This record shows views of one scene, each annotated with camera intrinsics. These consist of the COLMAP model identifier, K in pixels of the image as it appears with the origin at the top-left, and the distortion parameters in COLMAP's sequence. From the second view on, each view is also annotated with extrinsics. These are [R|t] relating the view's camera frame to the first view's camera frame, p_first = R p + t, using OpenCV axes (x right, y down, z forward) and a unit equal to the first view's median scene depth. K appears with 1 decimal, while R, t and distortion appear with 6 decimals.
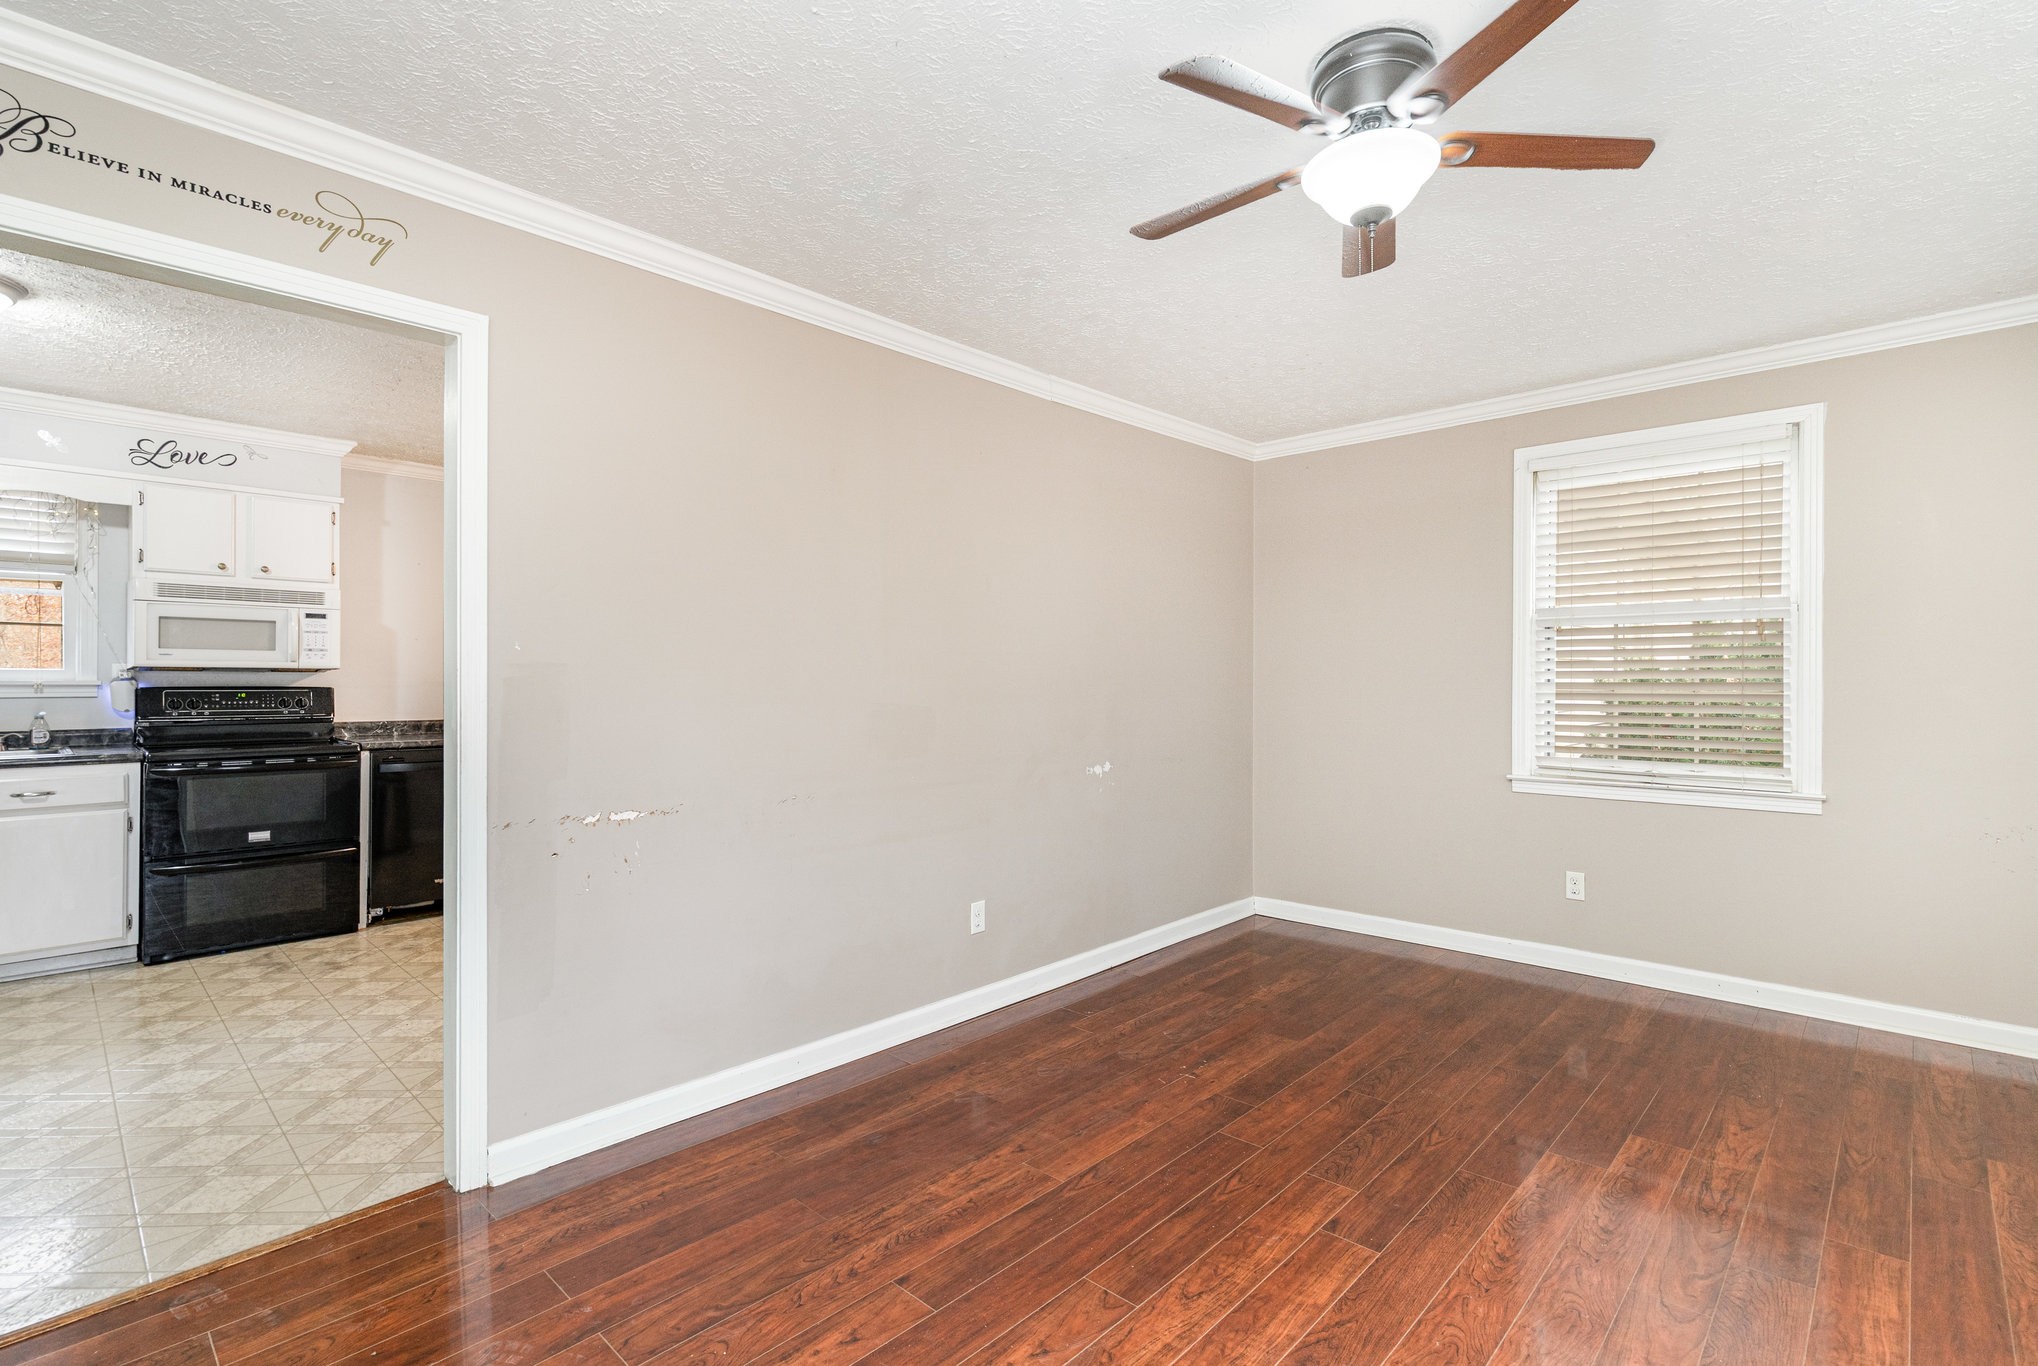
lens RADIAL K [[967.5, 0, 1016.7], [0, 967.5, 670.7], [0, 0, 1]] dist [0.000216, 0.000246]
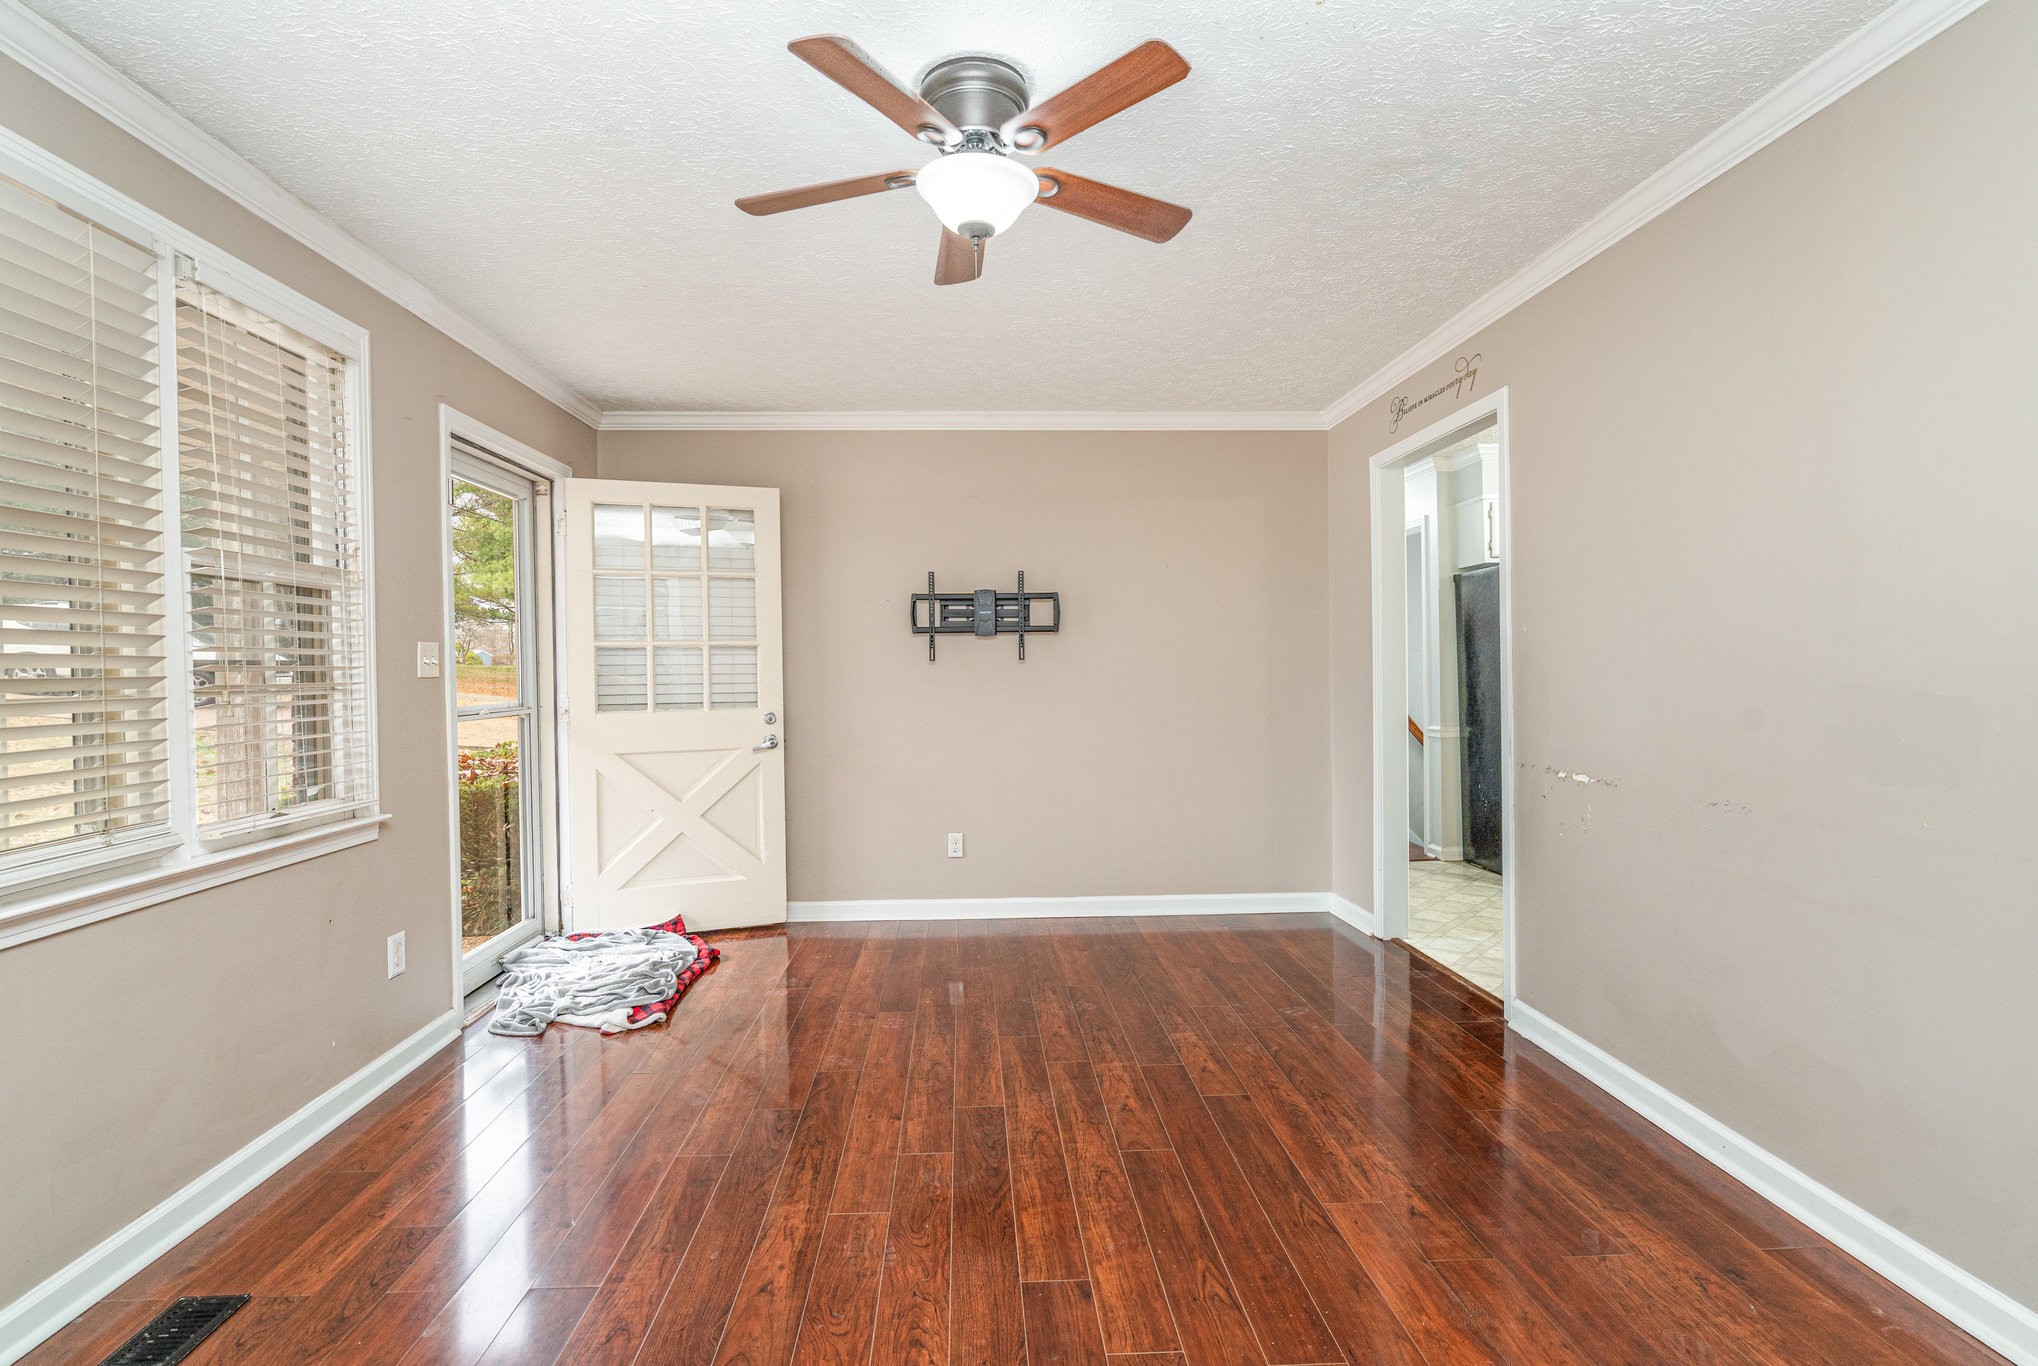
lens RADIAL K [[967.5, 0, 1016.7], [0, 967.5, 670.7], [0, 0, 1]] dist [0.000216, 0.000246]
pose [[-0.693719, 0.015450, -0.720080, 1.055234], [0.024380, 0.999701, -0.002038, 0.020734], [0.719833, -0.018969, -0.693888, 1.682233]]
